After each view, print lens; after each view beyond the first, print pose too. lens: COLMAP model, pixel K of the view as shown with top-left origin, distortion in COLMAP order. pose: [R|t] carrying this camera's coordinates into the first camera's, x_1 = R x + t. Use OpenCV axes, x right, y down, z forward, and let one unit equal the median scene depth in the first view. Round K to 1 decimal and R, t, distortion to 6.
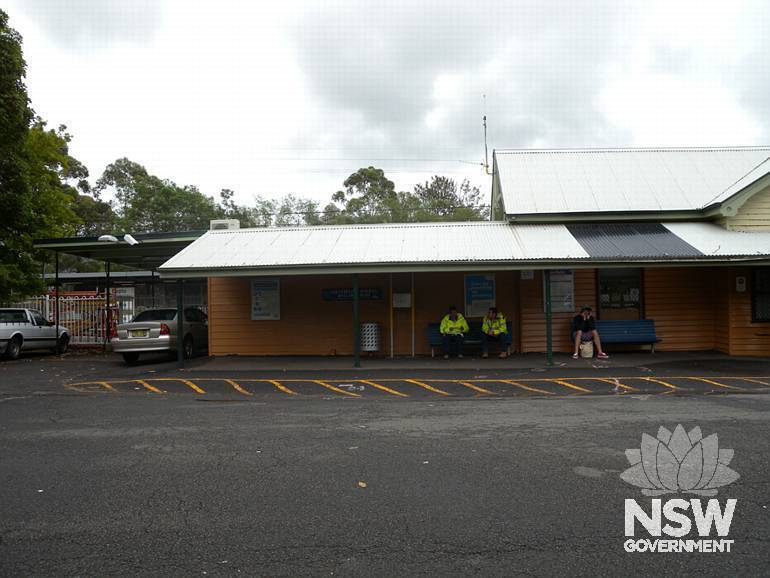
lens RADIAL K [[588.3, 0, 385.0], [0, 588.3, 289.0], [0, 0, 1]] dist [-0.109342, 0.001481]
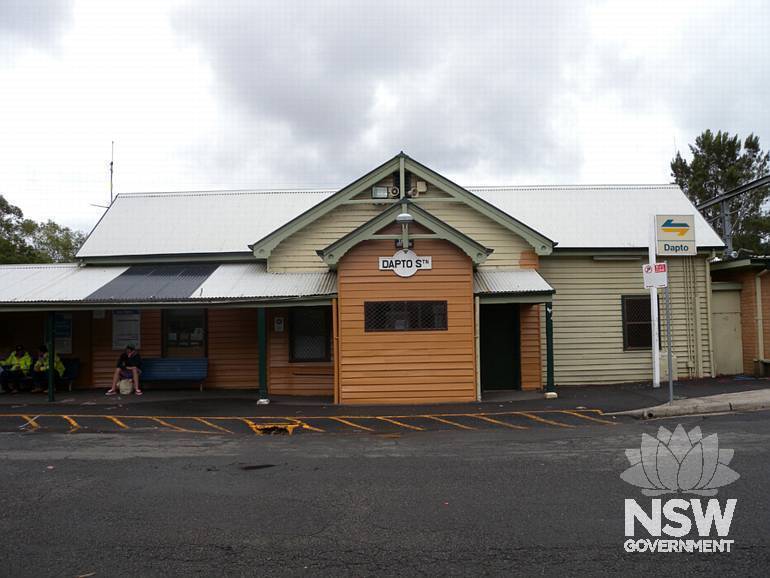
lens RADIAL K [[637.2, 0, 385.0], [0, 637.2, 289.0], [0, 0, 1]] dist [-0.039243, 0.001364]
pose [[0.999713, 0.003589, 0.023681, 0.741289], [-0.002544, 0.999028, -0.044014, -0.020975], [-0.023816, 0.043942, 0.998750, -0.149355]]
